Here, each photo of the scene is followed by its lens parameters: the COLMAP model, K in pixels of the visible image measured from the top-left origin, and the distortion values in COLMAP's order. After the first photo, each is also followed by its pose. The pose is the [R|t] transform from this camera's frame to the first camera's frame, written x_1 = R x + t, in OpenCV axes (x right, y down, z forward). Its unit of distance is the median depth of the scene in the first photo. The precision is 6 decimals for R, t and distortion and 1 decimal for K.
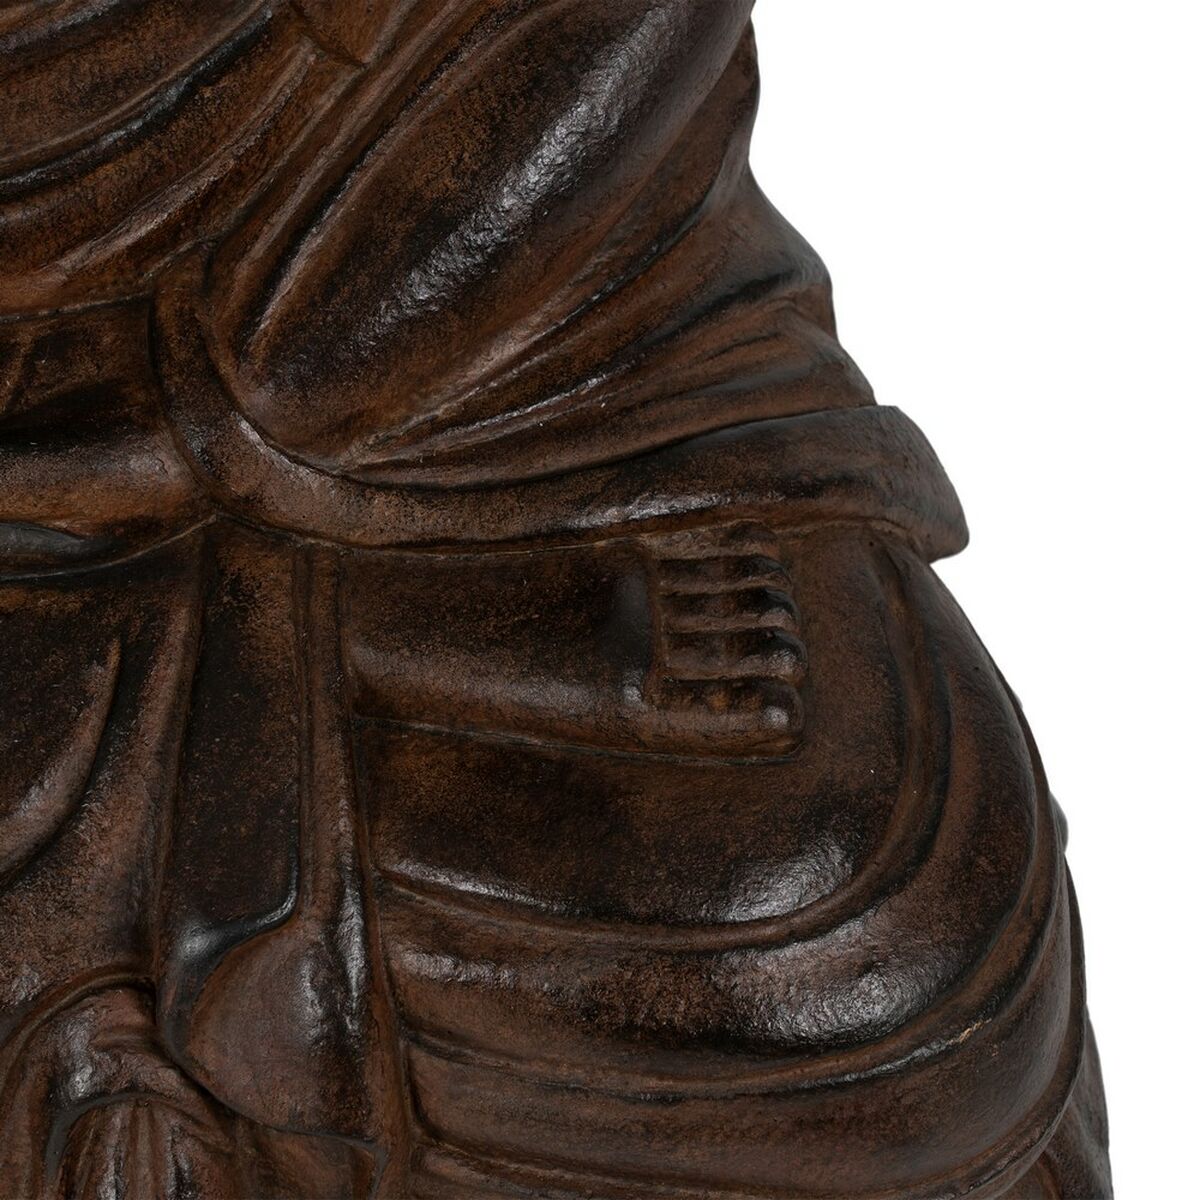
lens RADIAL K [[4390.2, 0, 603.1], [0, 4390.2, 597.2], [0, 0, 1]] dist [0.026966, 0.000000]
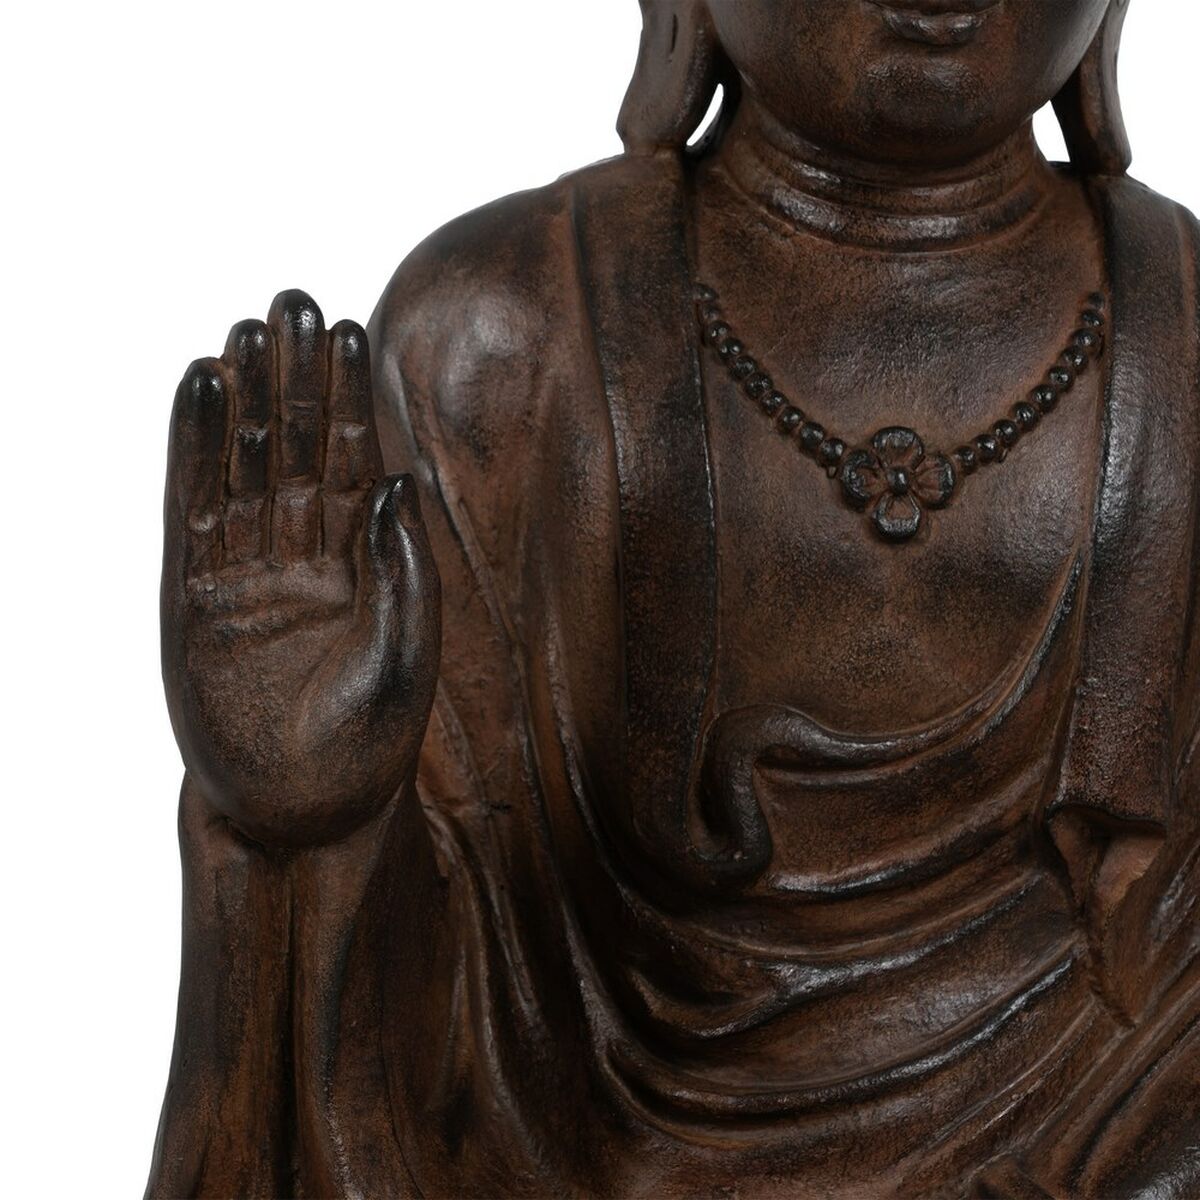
lens RADIAL K [[4390.2, 0, 551.1], [0, 4390.2, 618.0], [0, 0, 1]] dist [0.026966, 0.000000]
pose [[0.996337, 0.040226, 0.075464, -0.322718], [0.022202, 0.730517, -0.682533, 0.654187], [-0.082583, 0.681709, 0.726948, 0.015359]]
